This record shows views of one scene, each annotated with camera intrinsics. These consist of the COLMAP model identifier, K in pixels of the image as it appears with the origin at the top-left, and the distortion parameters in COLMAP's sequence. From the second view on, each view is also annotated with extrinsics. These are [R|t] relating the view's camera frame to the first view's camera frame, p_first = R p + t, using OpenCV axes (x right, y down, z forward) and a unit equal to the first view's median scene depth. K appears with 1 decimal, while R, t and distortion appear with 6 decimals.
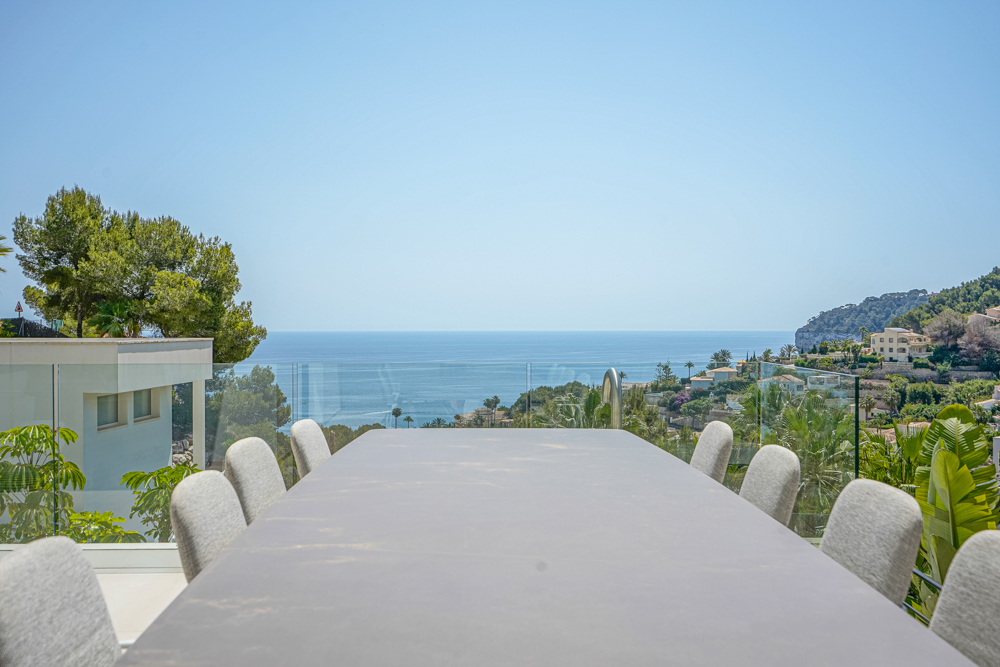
lens RADIAL K [[992.2, 0, 499.0], [0, 992.2, 334.6], [0, 0, 1]] dist [0.006615, -0.013663]
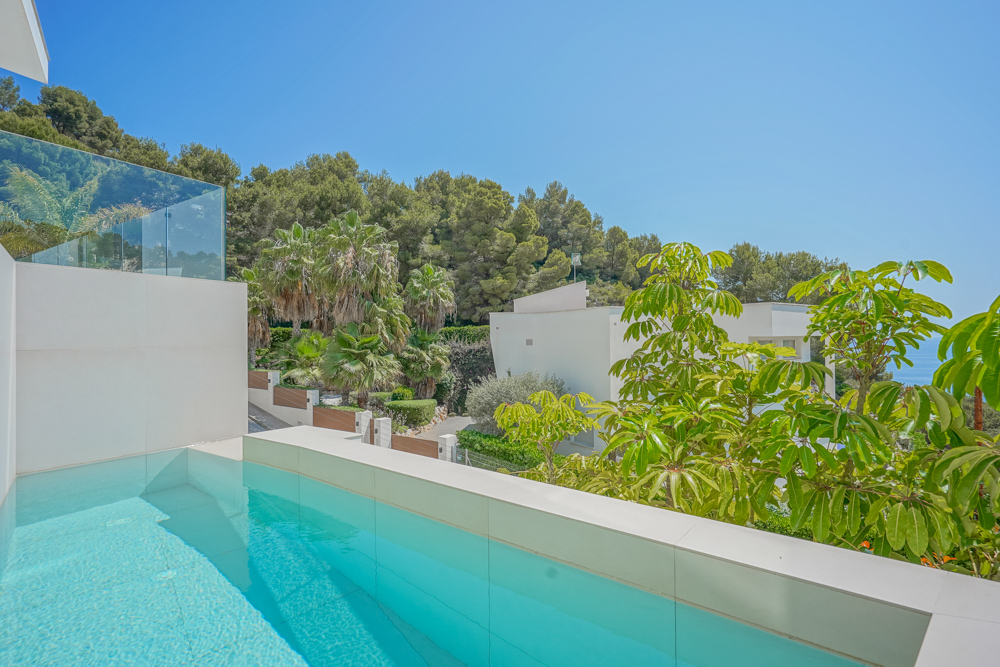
lens RADIAL K [[473.1, 0, 499.0], [0, 473.1, 336.6], [0, 0, 1]] dist [-0.000851, 0.000006]
pose [[0.632788, -0.012241, -0.774229, -0.044529], [0.004215, 0.999915, -0.012364, 0.033229], [0.774314, 0.004560, 0.632785, 0.110672]]
